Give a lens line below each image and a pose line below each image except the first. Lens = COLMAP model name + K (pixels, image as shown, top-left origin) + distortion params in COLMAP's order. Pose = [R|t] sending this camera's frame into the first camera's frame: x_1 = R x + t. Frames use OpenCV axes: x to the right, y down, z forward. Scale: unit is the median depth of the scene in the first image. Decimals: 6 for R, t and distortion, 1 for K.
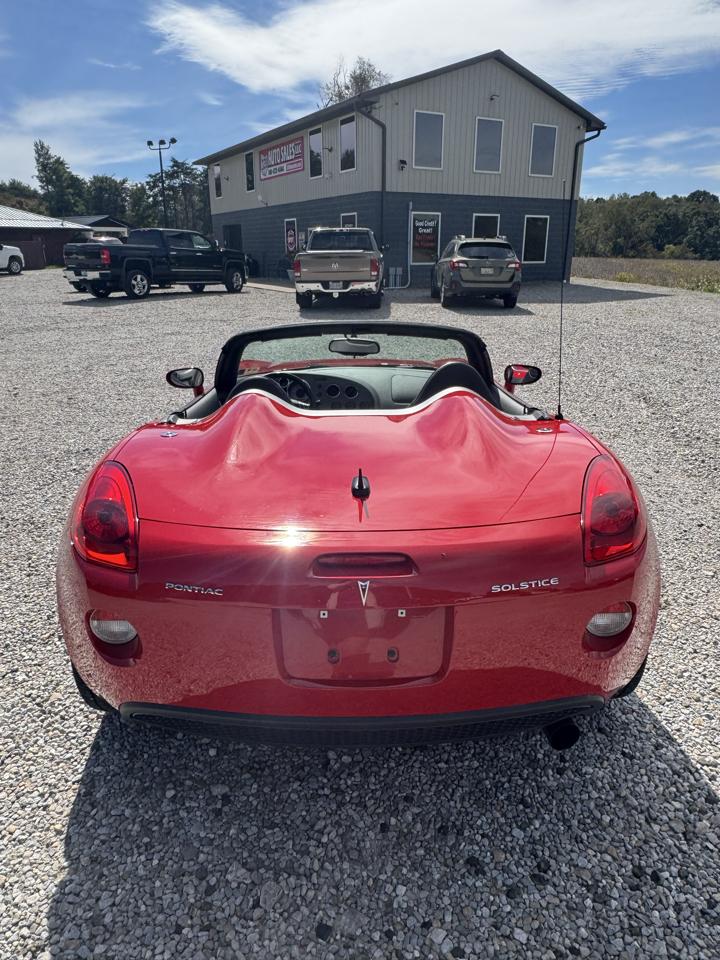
lens RADIAL K [[655.1, 0, 356.5], [0, 655.1, 482.5], [0, 0, 1]] dist [-0.005623, 0.005528]
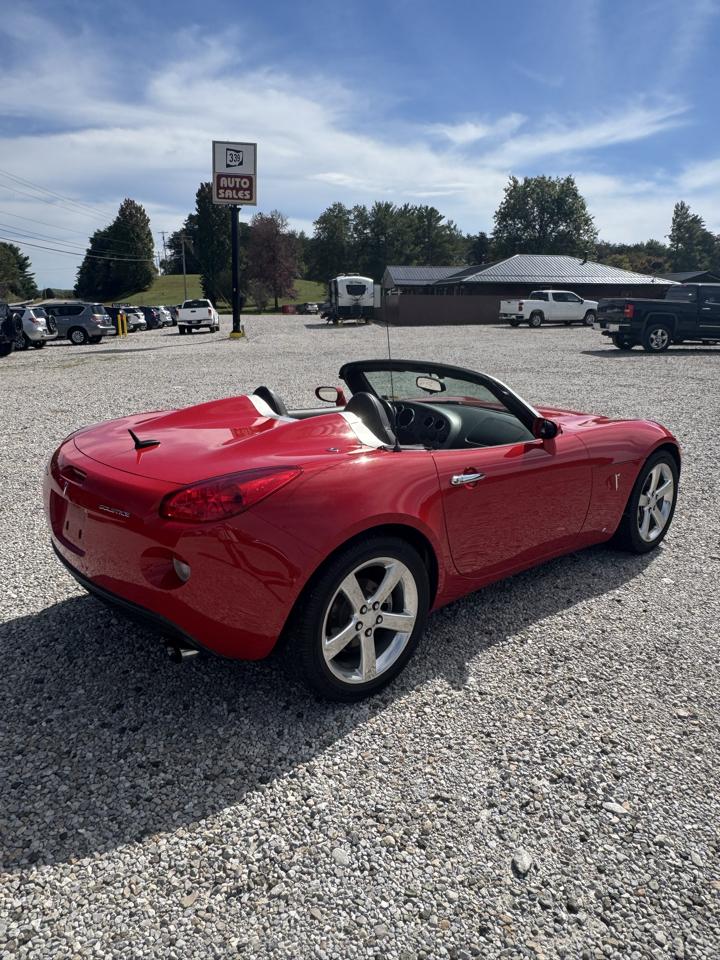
lens RADIAL K [[655.1, 0, 362.4], [0, 655.1, 484.3], [0, 0, 1]] dist [-0.005623, 0.005528]
pose [[0.657777, 0.209683, -0.723438, 0.919932], [-0.262665, 0.964033, 0.040592, -0.063061], [0.705929, 0.163321, 0.689195, 0.178844]]
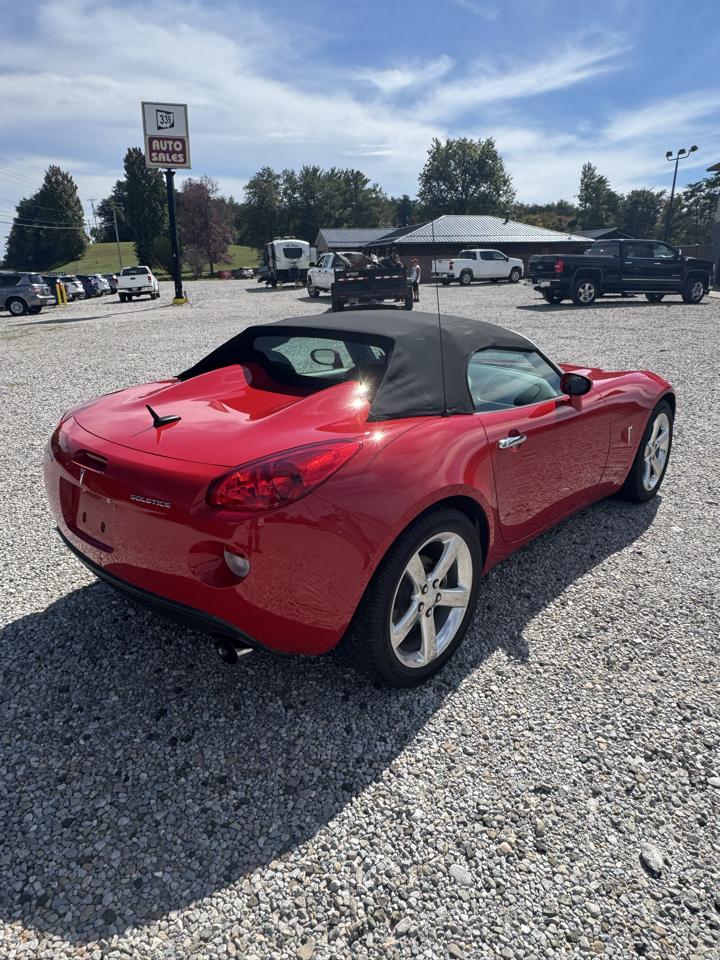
lens RADIAL K [[610.4, 0, 358.6], [0, 610.4, 483.3], [0, 0, 1]] dist [-0.005360, 0.005578]
pose [[0.730218, 0.222582, -0.645941, 0.720302], [-0.217706, 0.971965, 0.088815, -0.043764], [0.647601, 0.075770, 0.758203, 0.172112]]
